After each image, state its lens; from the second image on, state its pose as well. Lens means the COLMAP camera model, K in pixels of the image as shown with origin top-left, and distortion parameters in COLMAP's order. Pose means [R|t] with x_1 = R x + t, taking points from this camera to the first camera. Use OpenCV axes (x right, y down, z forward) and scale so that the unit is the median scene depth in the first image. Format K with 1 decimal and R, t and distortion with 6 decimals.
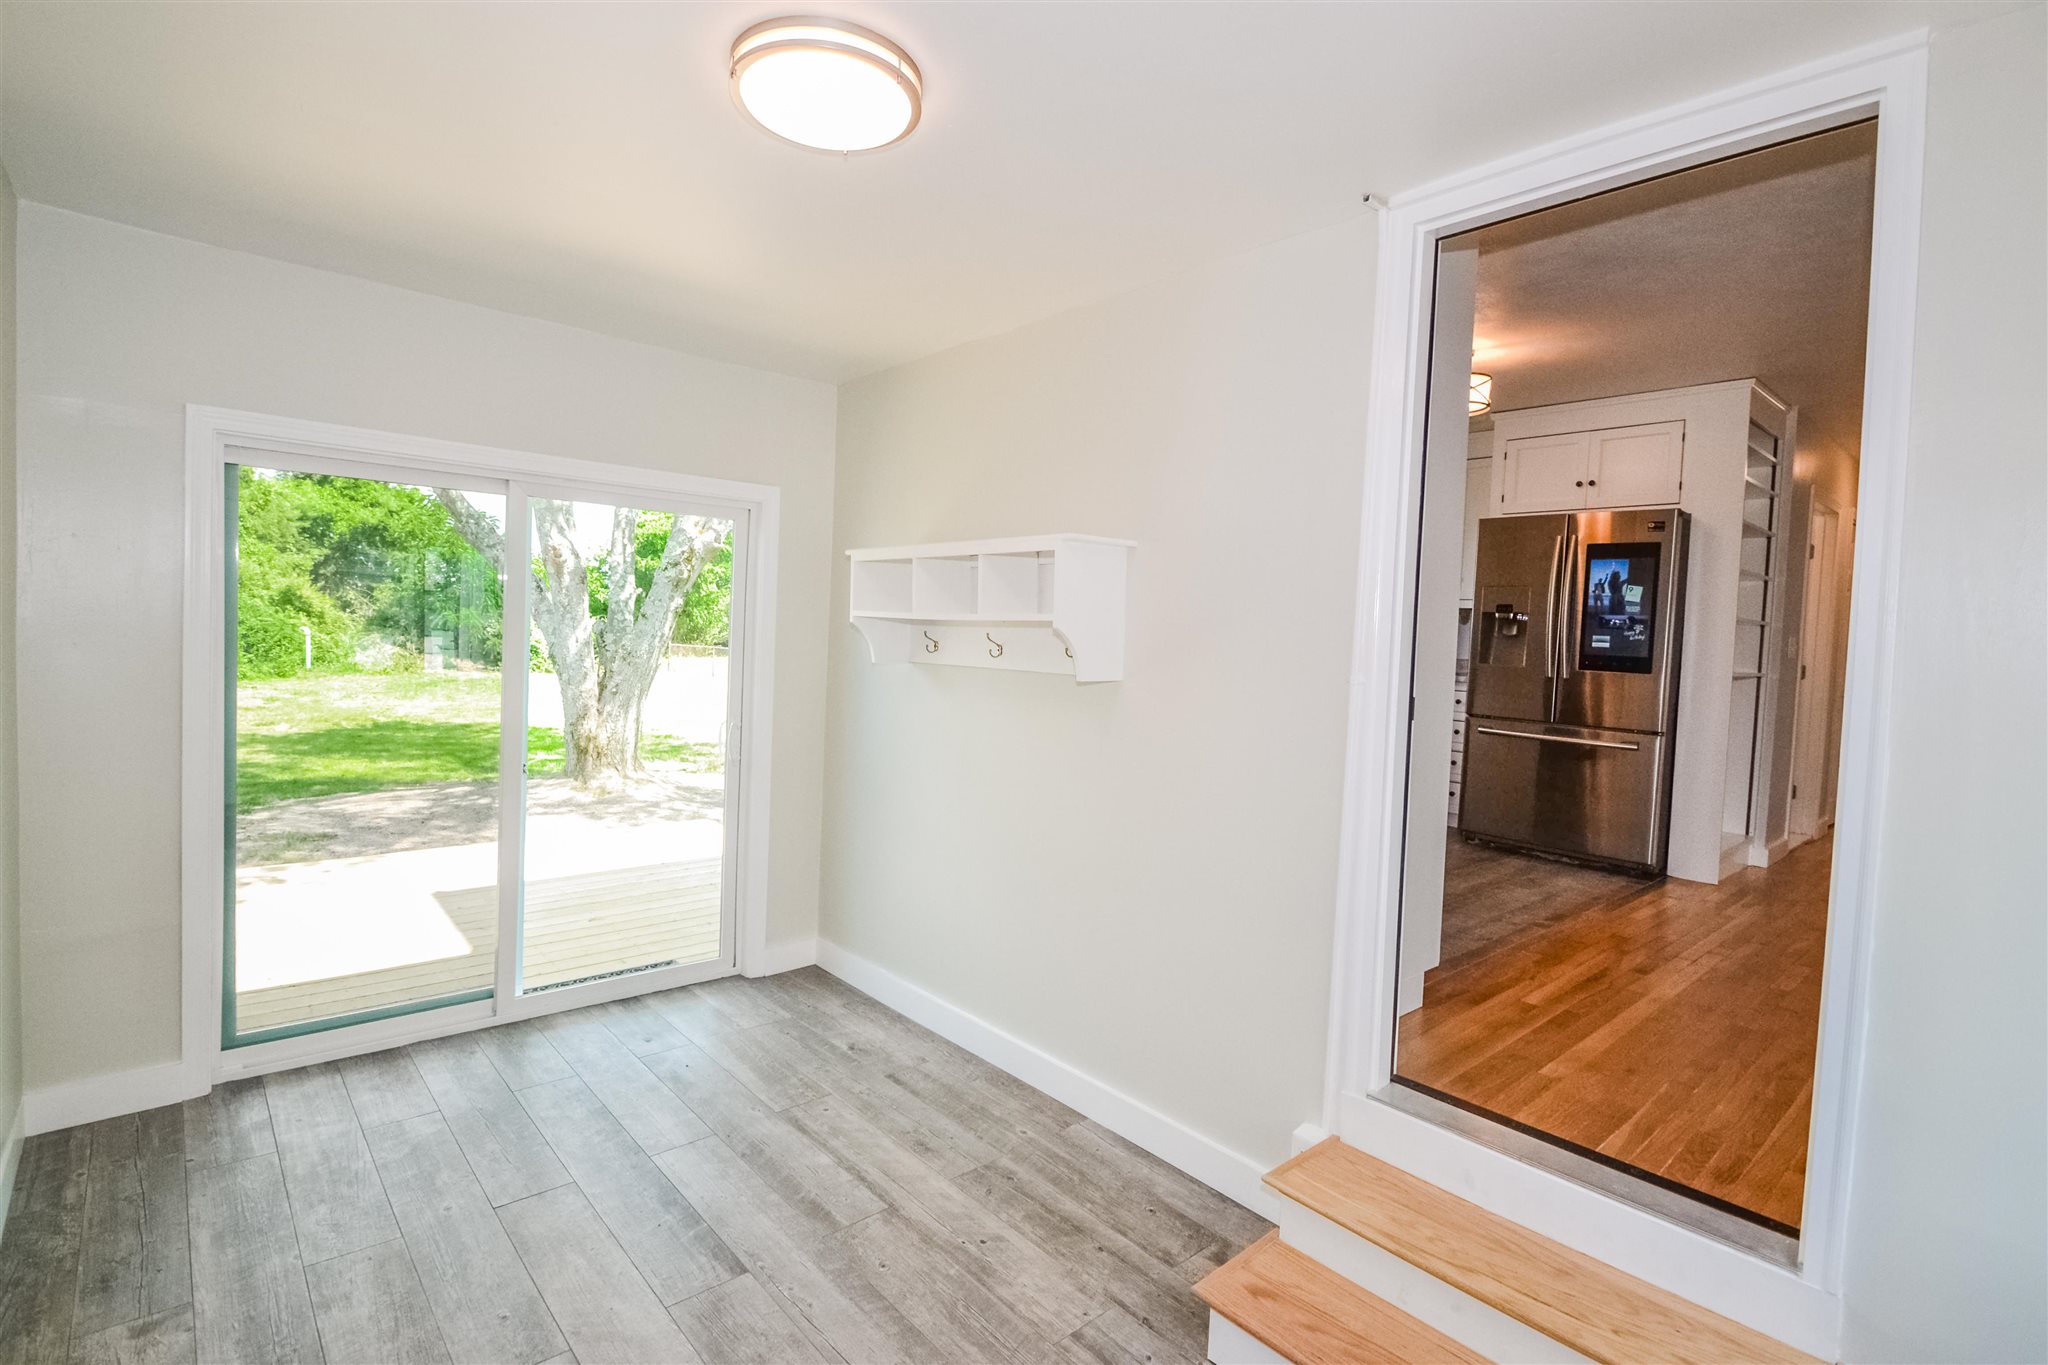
lens RADIAL K [[963.0, 0, 1023.0], [0, 963.0, 667.3], [0, 0, 1]] dist [-0.003171, -0.001239]
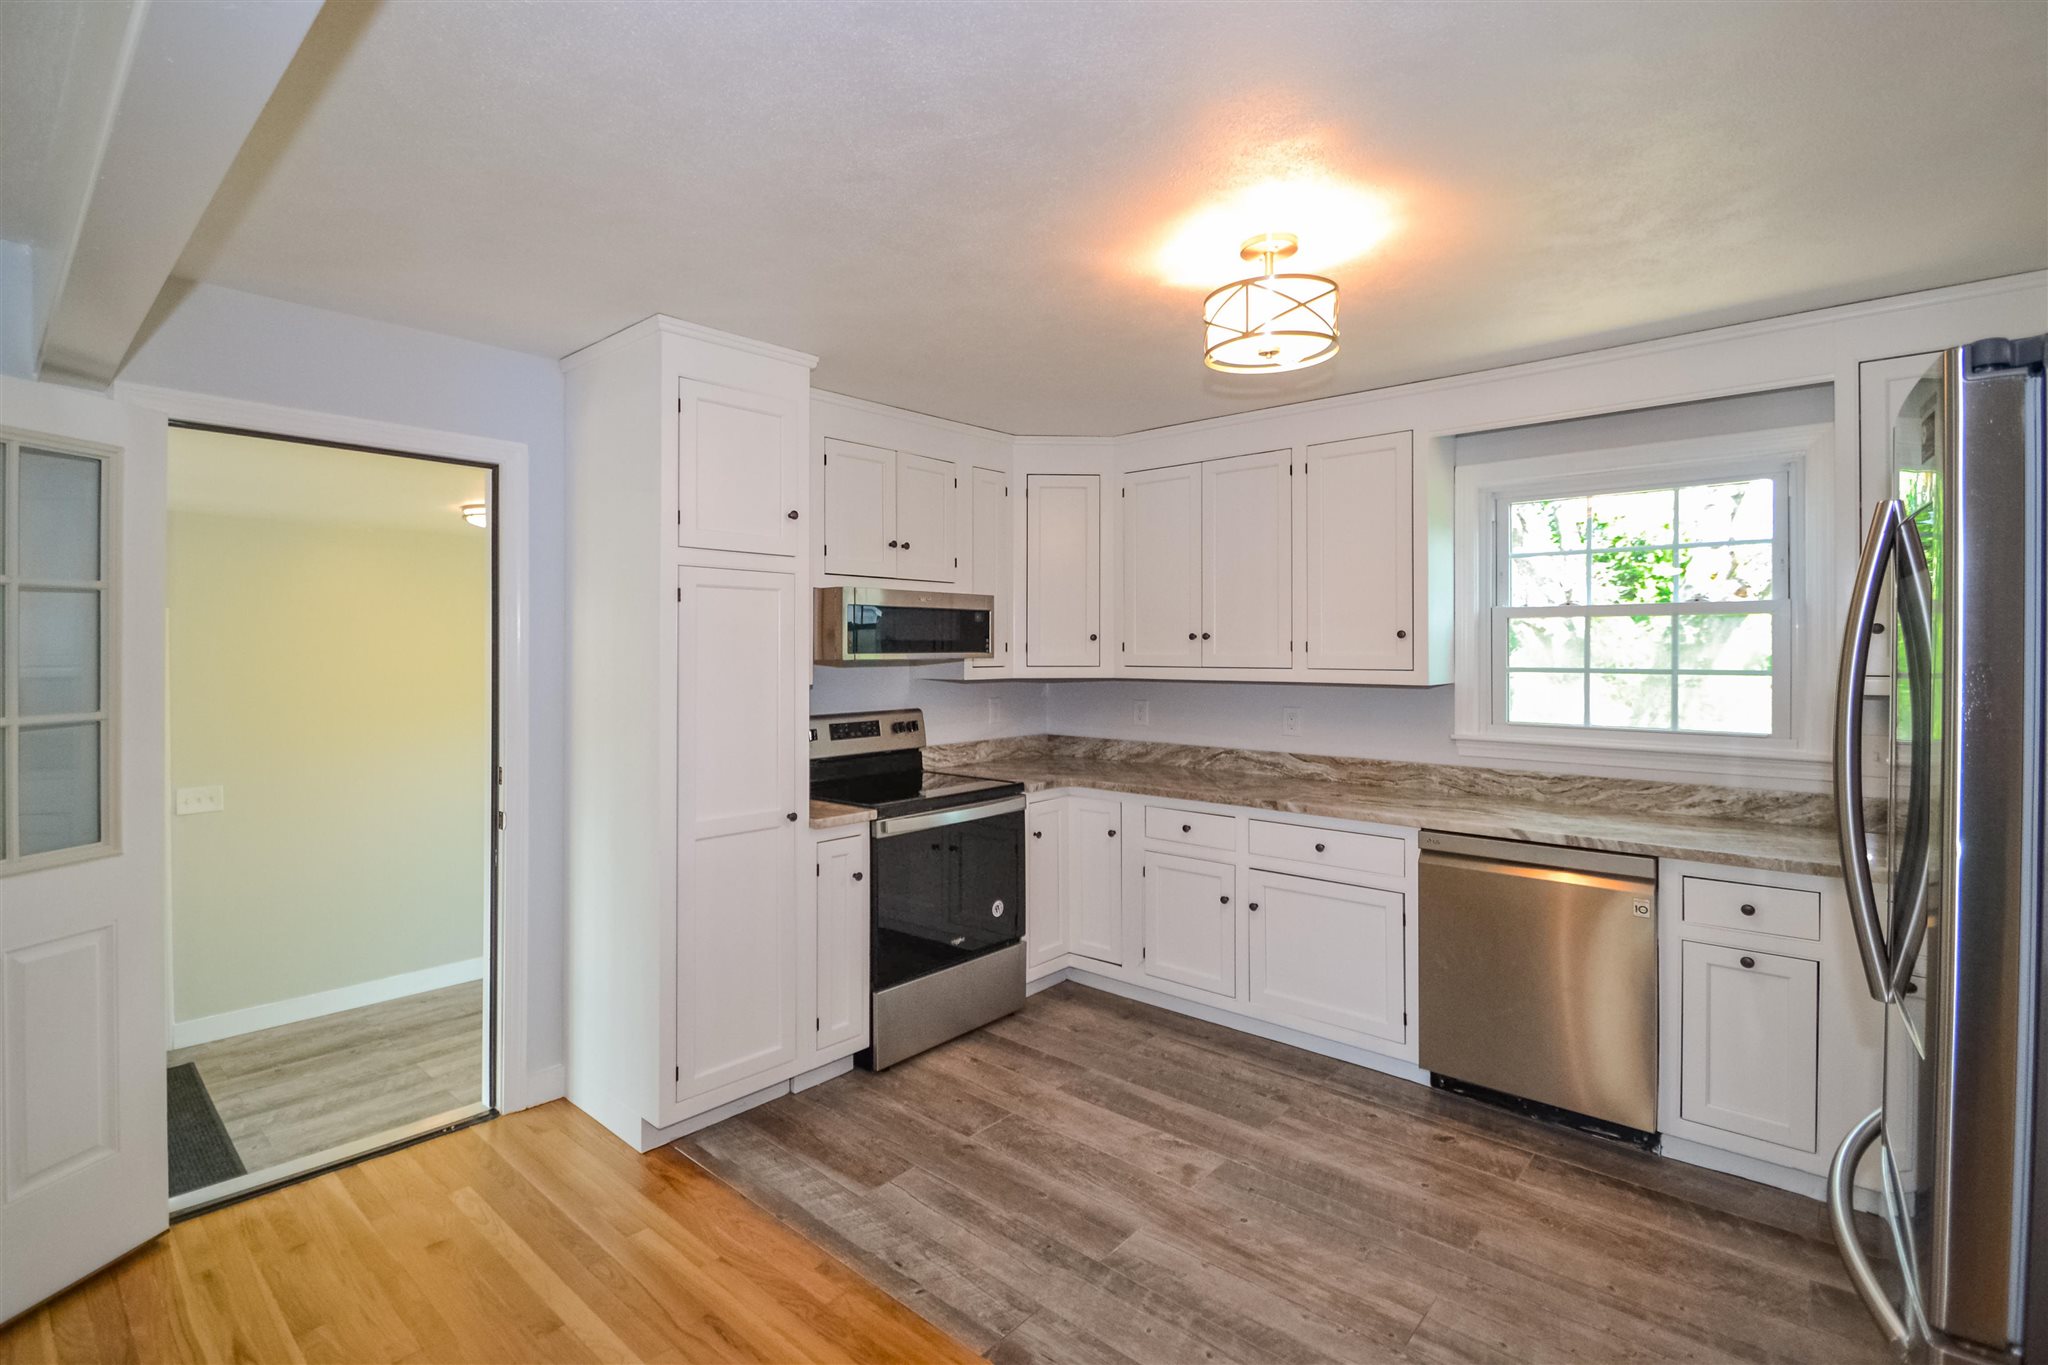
lens RADIAL K [[947.5, 0, 998.4], [0, 947.5, 648.1], [0, 0, 1]] dist [0.022234, -0.025640]
pose [[0.115581, -0.037514, -0.992589, 0.850839], [-0.039230, 0.998334, -0.042300, -0.073204], [0.992523, 0.043829, 0.113917, 0.736752]]
